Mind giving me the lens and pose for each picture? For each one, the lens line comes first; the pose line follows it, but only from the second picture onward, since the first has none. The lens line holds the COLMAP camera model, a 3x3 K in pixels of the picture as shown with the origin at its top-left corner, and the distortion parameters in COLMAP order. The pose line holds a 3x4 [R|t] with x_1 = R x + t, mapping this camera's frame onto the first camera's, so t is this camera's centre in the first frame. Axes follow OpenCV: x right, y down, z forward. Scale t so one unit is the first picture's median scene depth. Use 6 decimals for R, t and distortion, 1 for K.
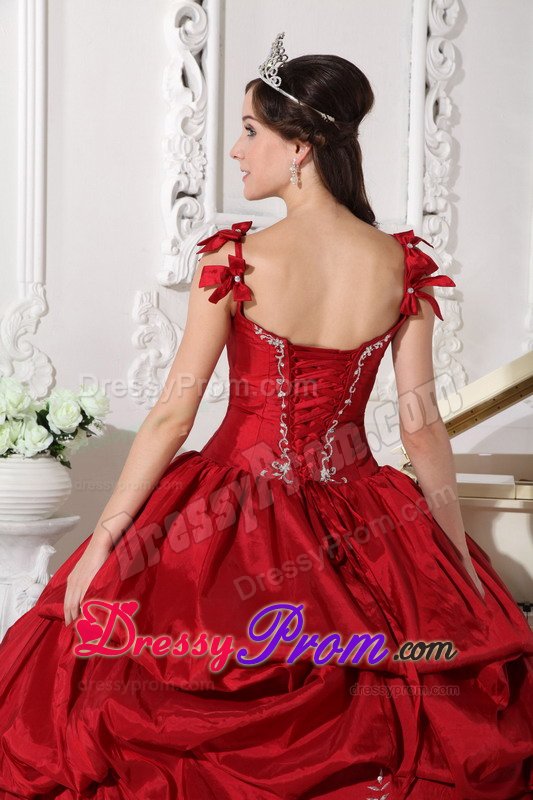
lens RADIAL K [[1917.1, 0, 254.2], [0, 1917.1, 415.3], [0, 0, 1]] dist [0.307193, 0.000000]
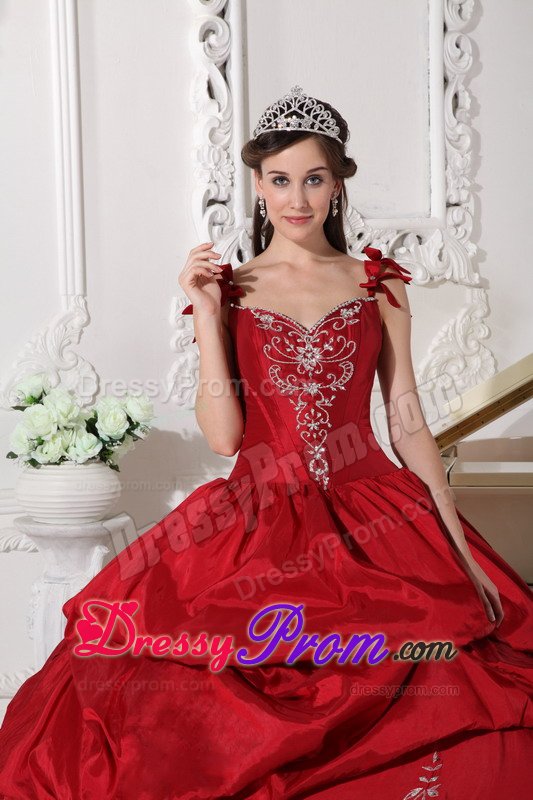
lens RADIAL K [[2293.2, 0, 256.6], [0, 2293.2, 401.9], [0, 0, 1]] dist [0.481682, 0.000000]
pose [[0.999110, -0.041024, -0.009798, -0.005856], [0.041219, 0.998937, 0.020620, -0.031615], [0.008942, -0.021005, 0.999739, -0.244312]]
